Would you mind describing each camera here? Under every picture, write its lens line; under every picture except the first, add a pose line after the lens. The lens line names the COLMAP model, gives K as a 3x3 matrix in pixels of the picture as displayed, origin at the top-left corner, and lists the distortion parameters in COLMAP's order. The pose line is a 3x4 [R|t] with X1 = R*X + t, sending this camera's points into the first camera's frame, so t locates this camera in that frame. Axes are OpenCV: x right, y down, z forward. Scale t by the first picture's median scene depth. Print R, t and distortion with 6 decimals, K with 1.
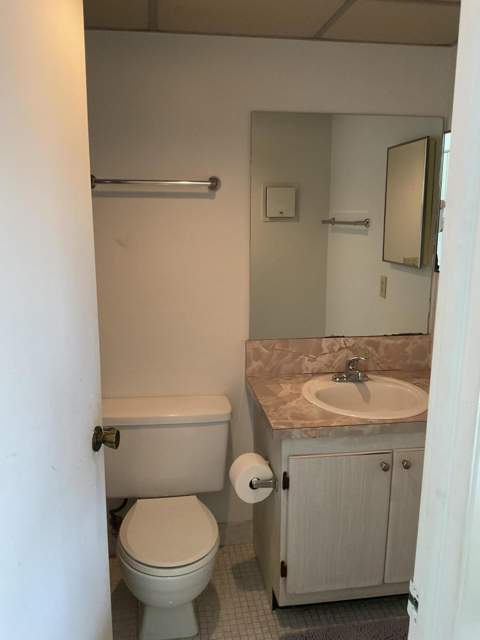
lens RADIAL K [[532.2, 0, 240.0], [0, 532.2, 320.0], [0, 0, 1]] dist [0.113465, -0.233017]
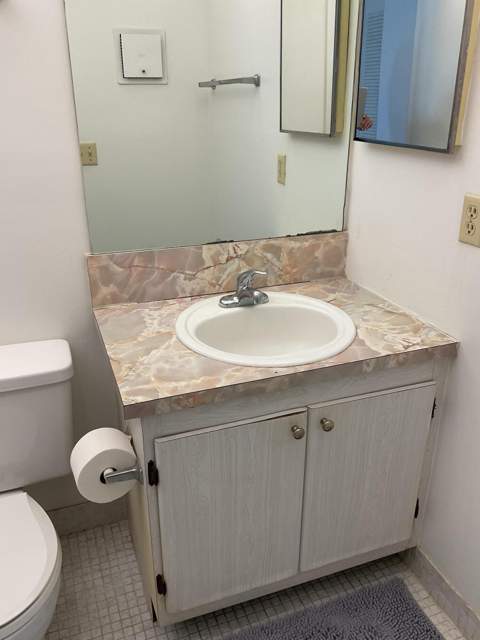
lens RADIAL K [[532.2, 0, 240.0], [0, 532.2, 320.0], [0, 0, 1]] dist [0.113465, -0.233017]
pose [[0.979596, -0.082346, 0.183332, 0.067693], [0.045933, 0.979795, 0.194659, -0.003716], [-0.195657, -0.182266, 0.963586, 0.309397]]
